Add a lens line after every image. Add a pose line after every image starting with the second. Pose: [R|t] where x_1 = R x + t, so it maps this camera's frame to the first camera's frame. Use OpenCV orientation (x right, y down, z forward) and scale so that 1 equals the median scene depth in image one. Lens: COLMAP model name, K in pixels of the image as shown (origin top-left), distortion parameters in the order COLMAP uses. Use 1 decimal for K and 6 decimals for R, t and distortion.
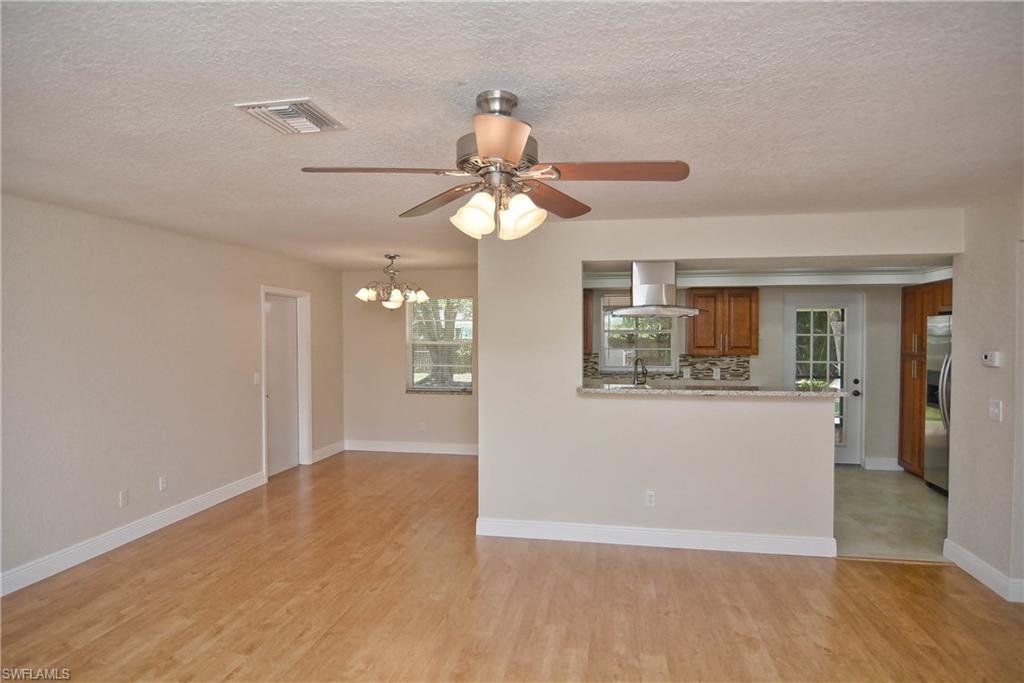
lens RADIAL K [[576.4, 0, 506.2], [0, 576.4, 344.4], [0, 0, 1]] dist [-0.012403, -0.005192]
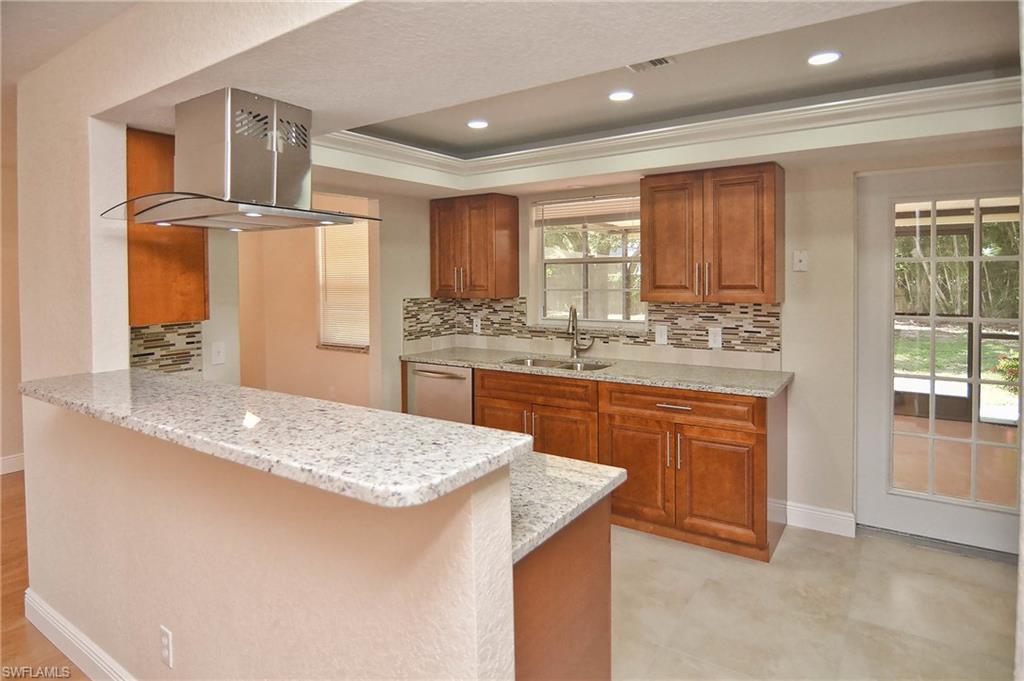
lens RADIAL K [[576.4, 0, 504.8], [0, 576.4, 292.1], [0, 0, 1]] dist [-0.012403, -0.005192]
pose [[0.909250, -0.000314, -0.416251, 0.475579], [0.008164, 0.999821, 0.017081, -0.000993], [0.416171, -0.018929, 0.909089, 0.519529]]
